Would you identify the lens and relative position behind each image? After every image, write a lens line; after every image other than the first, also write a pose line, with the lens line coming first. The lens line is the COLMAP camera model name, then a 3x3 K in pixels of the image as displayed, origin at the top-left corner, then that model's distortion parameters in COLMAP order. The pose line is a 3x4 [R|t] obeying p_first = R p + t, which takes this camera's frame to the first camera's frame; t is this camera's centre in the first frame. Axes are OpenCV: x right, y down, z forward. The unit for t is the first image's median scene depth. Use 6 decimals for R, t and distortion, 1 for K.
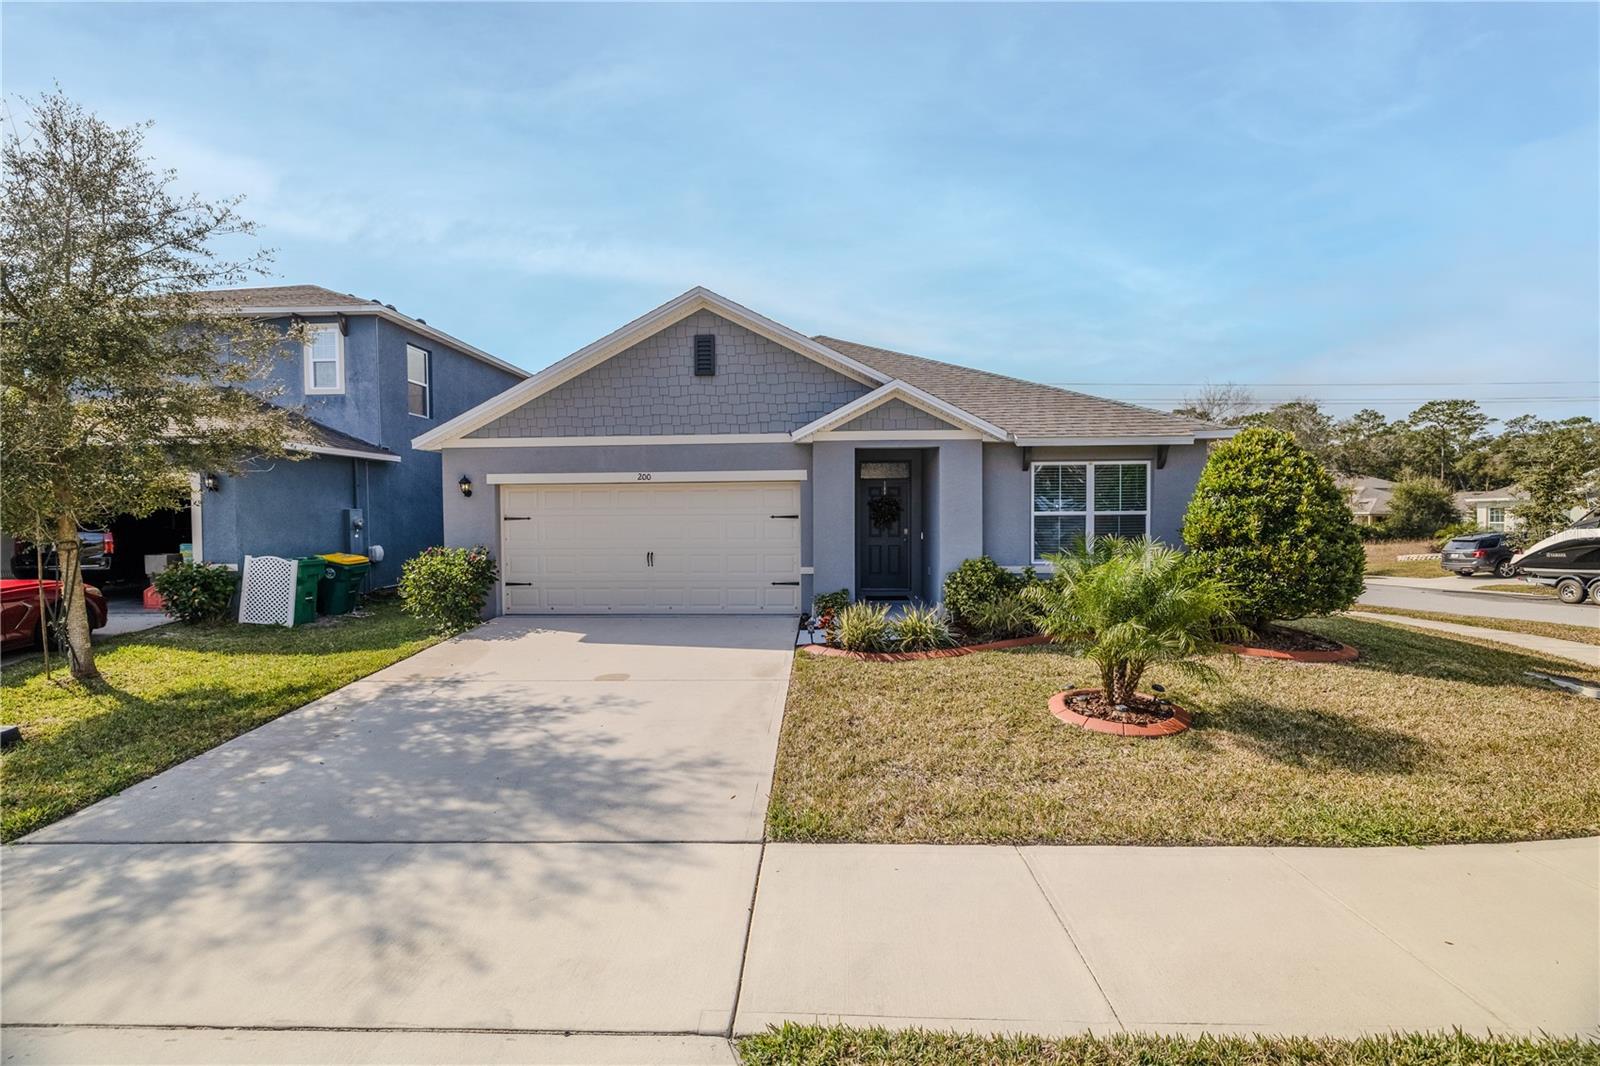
lens RADIAL K [[677.7, 0, 800.0], [0, 677.7, 533.0], [0, 0, 1]] dist [0.000650, 0.000413]
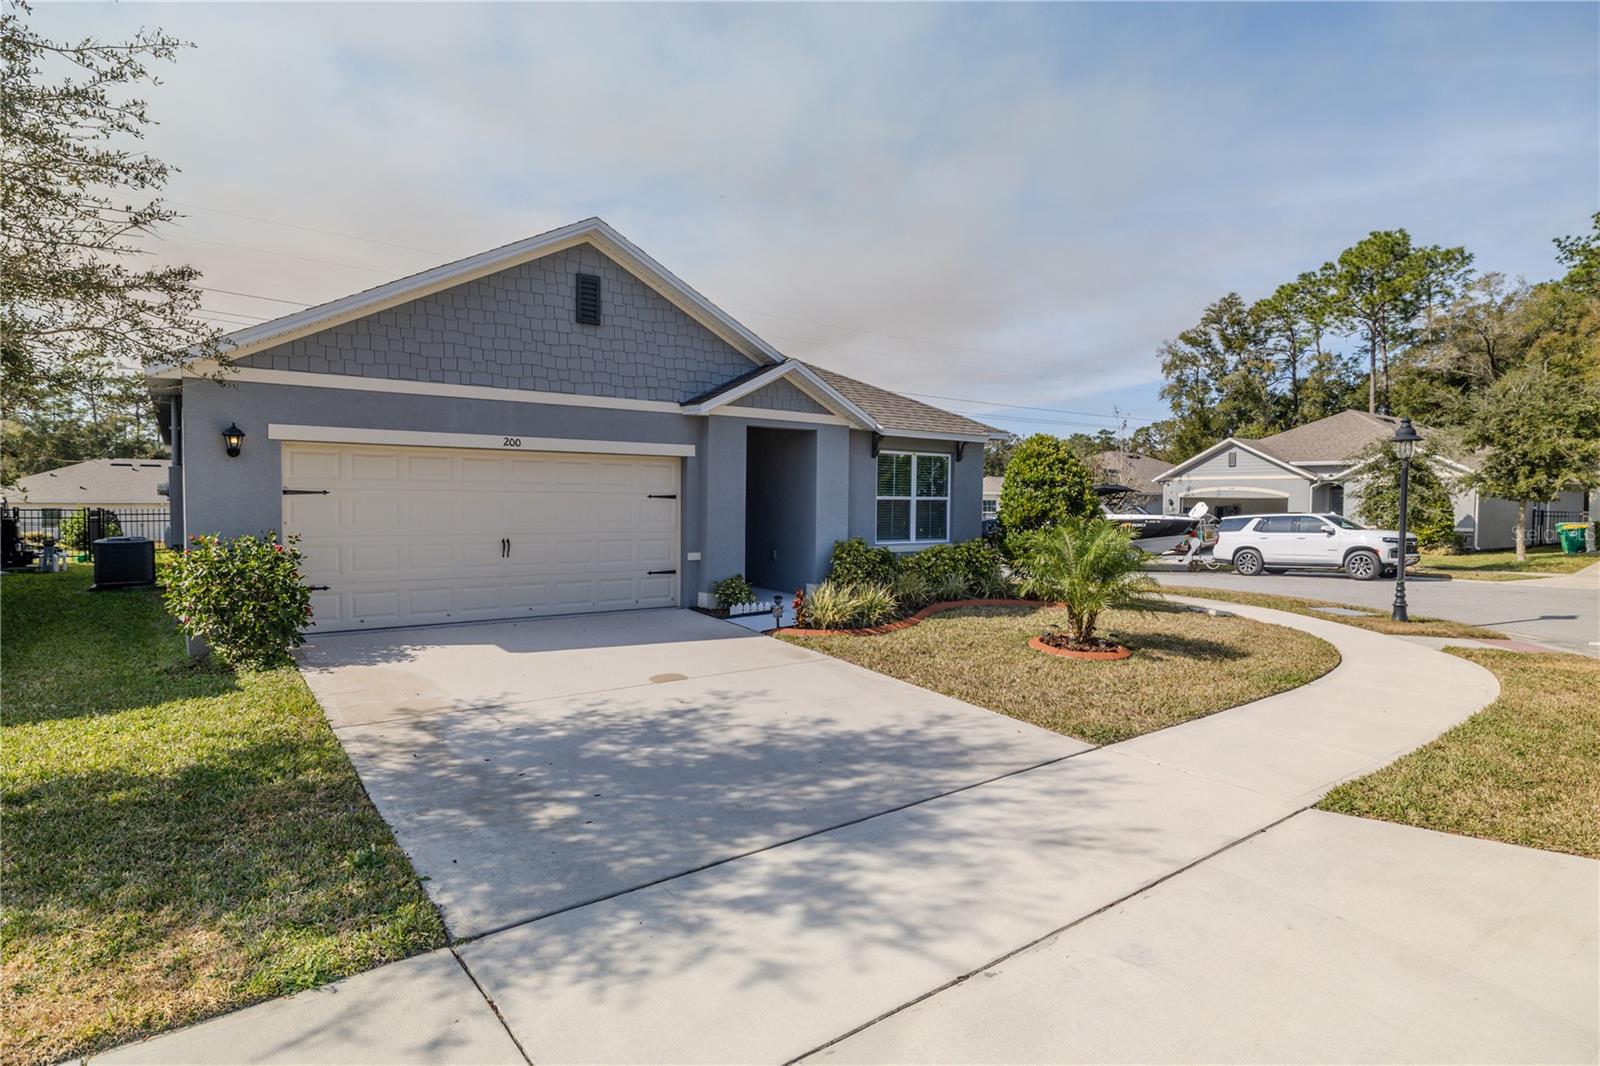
lens RADIAL K [[834.1, 0, 800.8], [0, 834.1, 526.0], [0, 0, 1]] dist [0.002421, -0.000420]
pose [[0.779419, -0.004236, 0.626489, -0.577885], [0.001417, 0.999987, 0.004998, 0.009397], [-0.626502, -0.003008, 0.779414, 0.043163]]
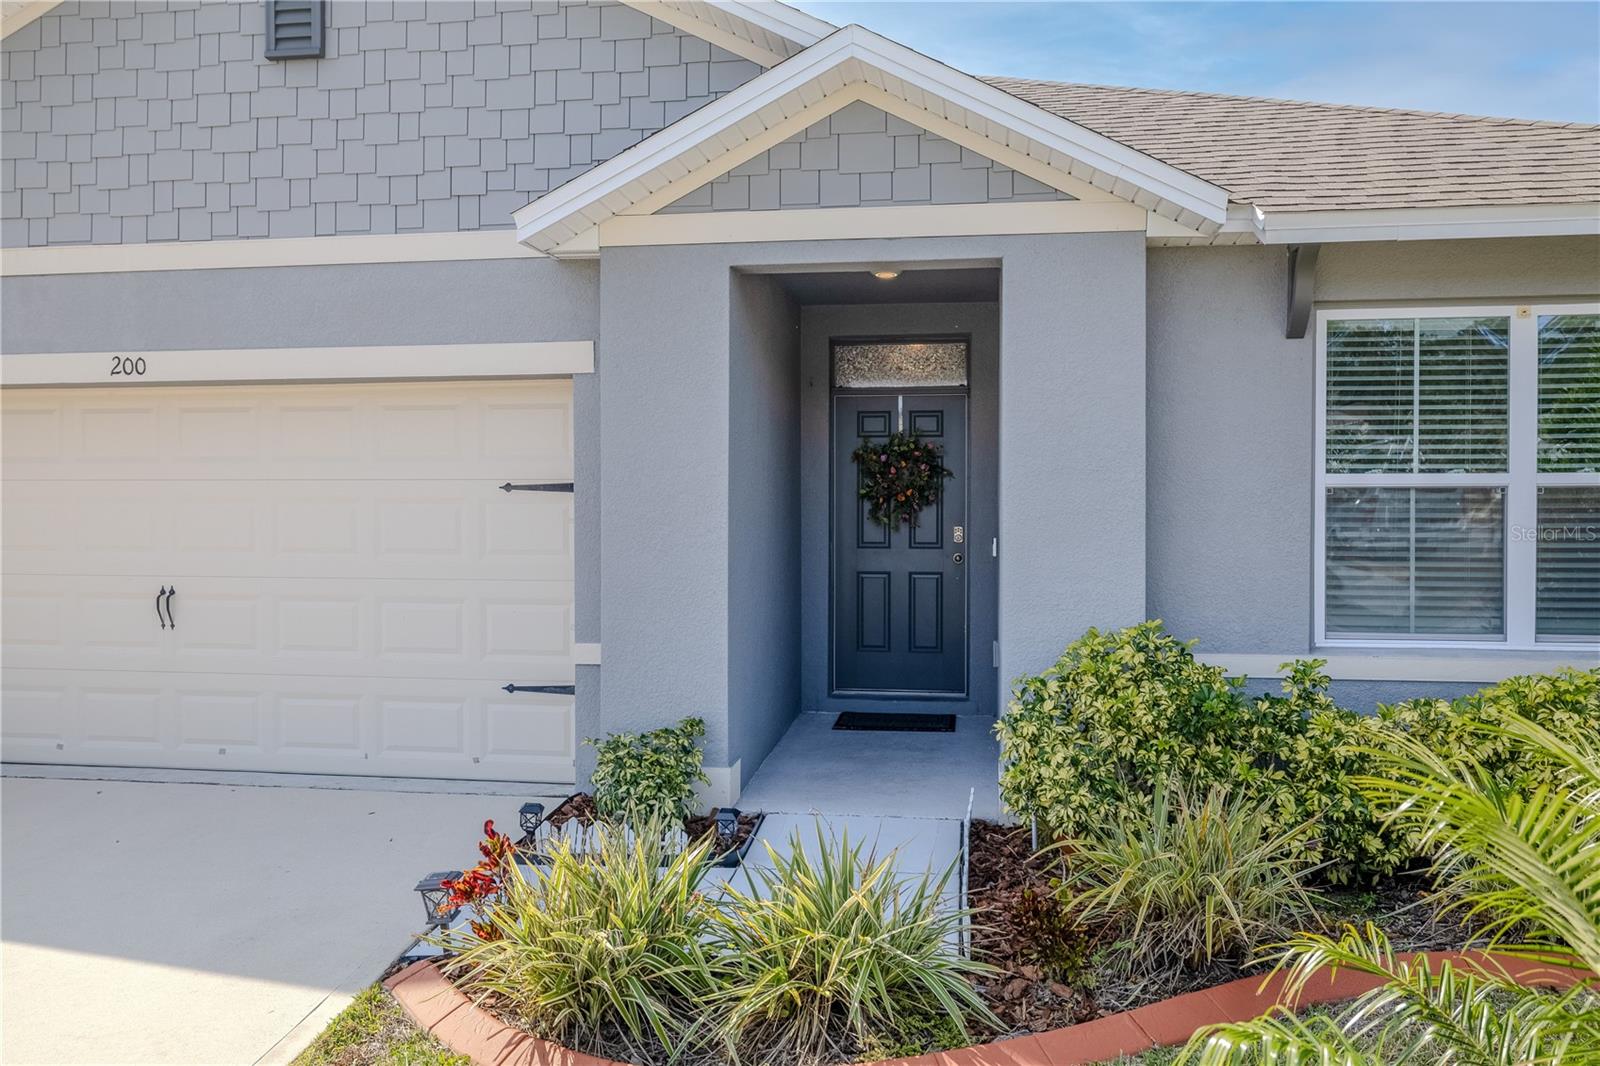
lens RADIAL K [[1161.3, 0, 797.7], [0, 1161.3, 521.4], [0, 0, 1]] dist [-0.028579, 0.040352]
pose [[0.994895, 0.009416, -0.100472, 0.163137], [-0.010256, 0.999917, -0.007844, -0.004034], [0.100389, 0.008834, 0.994909, 0.463666]]
